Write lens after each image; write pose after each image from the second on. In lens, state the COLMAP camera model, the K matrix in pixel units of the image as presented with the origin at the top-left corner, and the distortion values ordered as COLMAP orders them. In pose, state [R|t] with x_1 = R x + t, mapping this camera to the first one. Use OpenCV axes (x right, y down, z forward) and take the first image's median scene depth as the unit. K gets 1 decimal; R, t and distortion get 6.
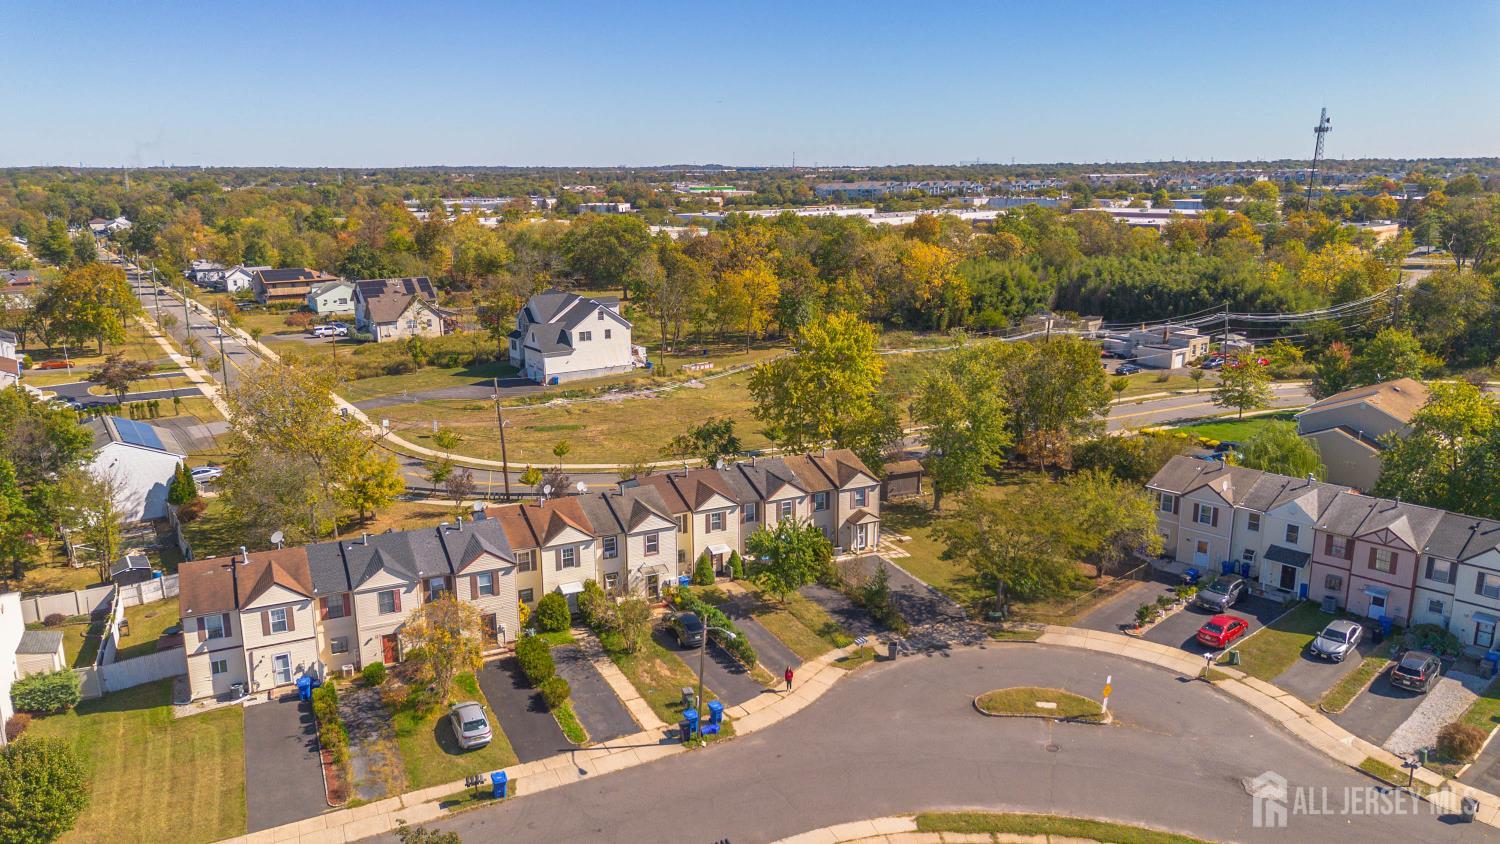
lens RADIAL K [[1049.2, 0, 750.0], [0, 1049.2, 422.0], [0, 0, 1]] dist [0.041769, -0.000001]
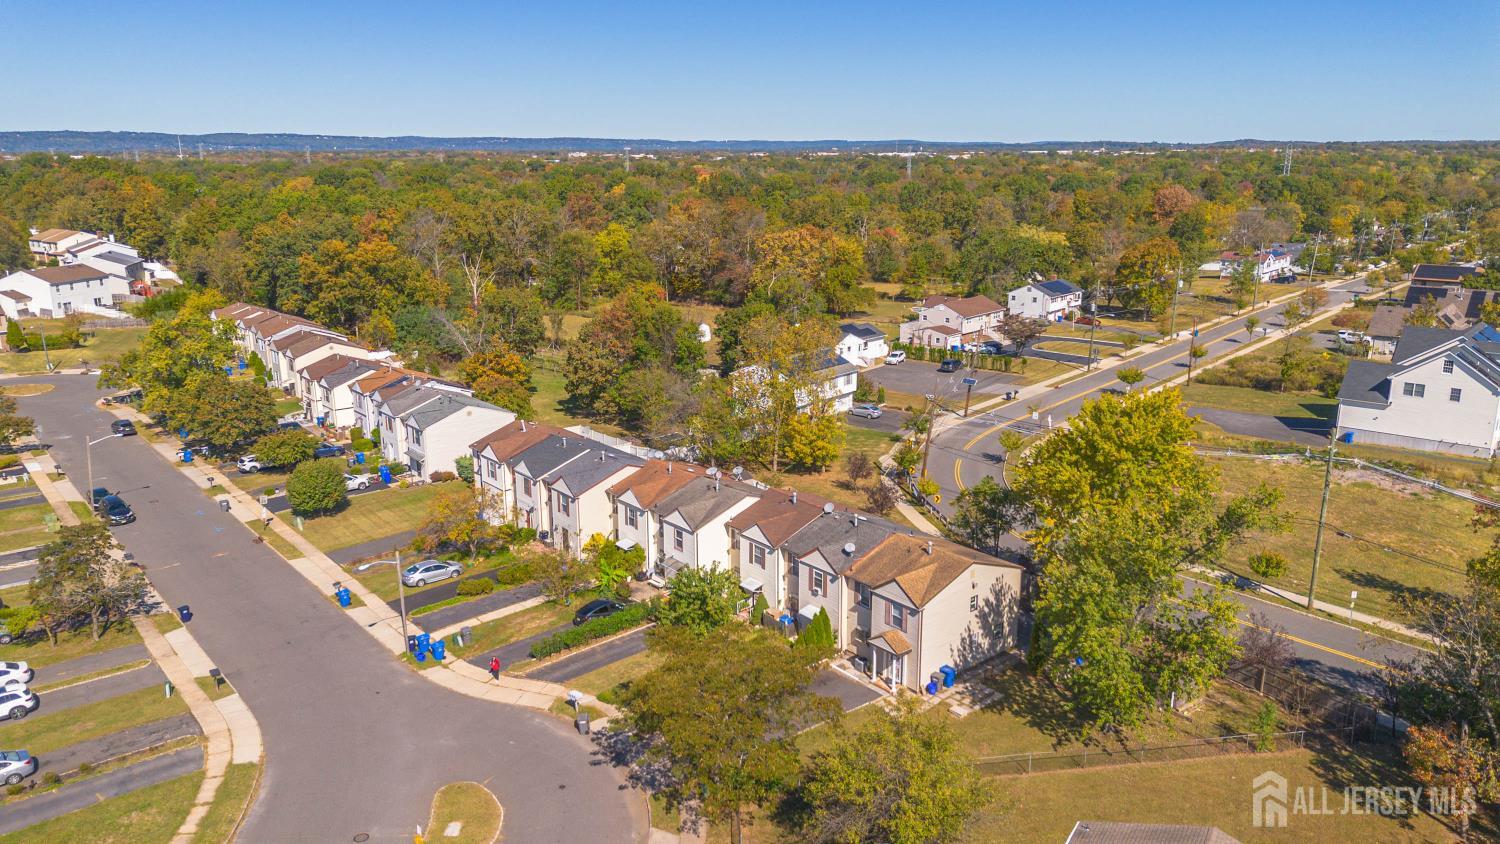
lens RADIAL K [[1049.2, 0, 750.0], [0, 1049.2, 422.0], [0, 0, 1]] dist [0.041769, -0.000001]
pose [[0.240327, 0.246558, -0.938857, 0.887873], [-0.222822, 0.955389, 0.193862, -0.213974], [0.944772, 0.162607, 0.284544, 0.796335]]
